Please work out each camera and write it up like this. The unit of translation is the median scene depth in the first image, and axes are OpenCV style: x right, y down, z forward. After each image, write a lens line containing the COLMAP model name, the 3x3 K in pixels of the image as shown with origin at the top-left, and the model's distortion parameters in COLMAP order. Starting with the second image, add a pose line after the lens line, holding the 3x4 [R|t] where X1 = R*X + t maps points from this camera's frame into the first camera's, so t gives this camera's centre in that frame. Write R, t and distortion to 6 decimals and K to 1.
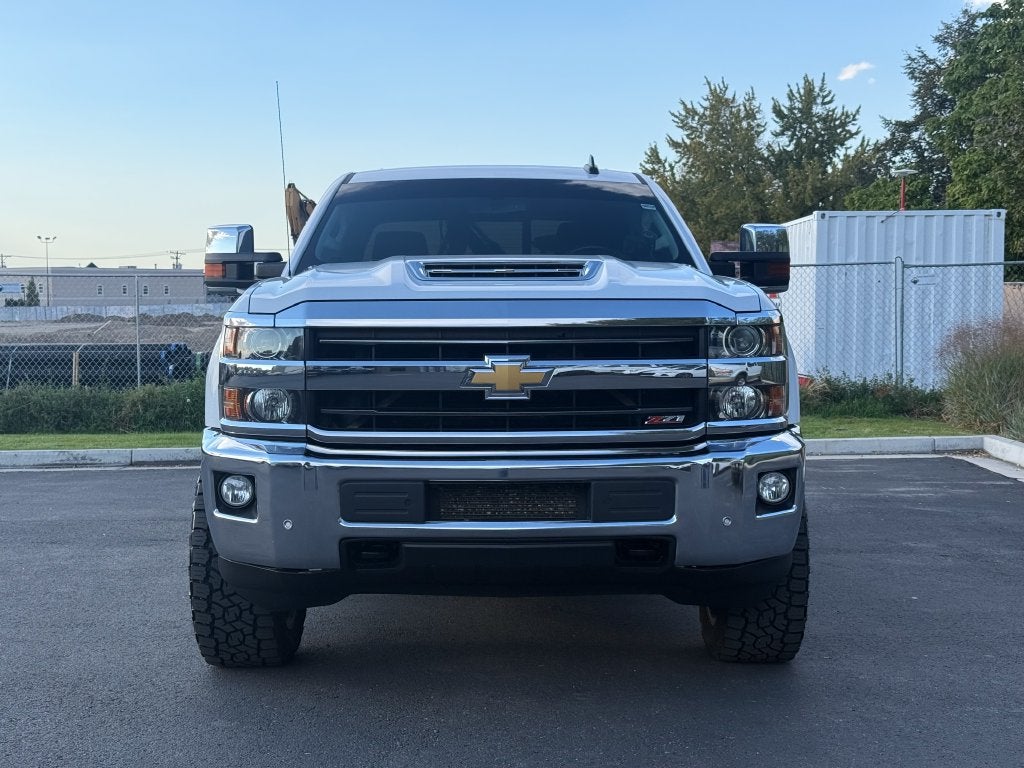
lens RADIAL K [[842.7, 0, 510.8], [0, 842.7, 388.9], [0, 0, 1]] dist [0.050567, -0.014641]
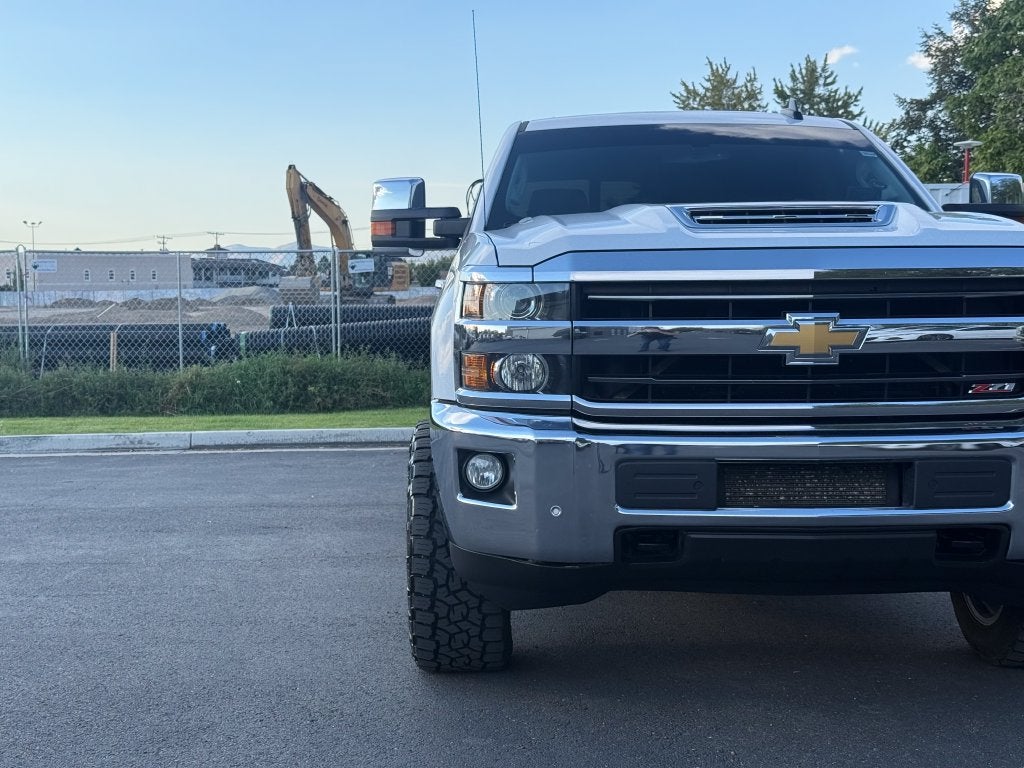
lens RADIAL K [[849.7, 0, 514.9], [0, 849.7, 377.6], [0, 0, 1]] dist [0.051731, -0.019073]
pose [[0.999978, -0.003092, 0.005817, -0.271657], [0.003061, 0.999981, 0.005362, 0.017673], [-0.005834, -0.005344, 0.999969, 0.120826]]
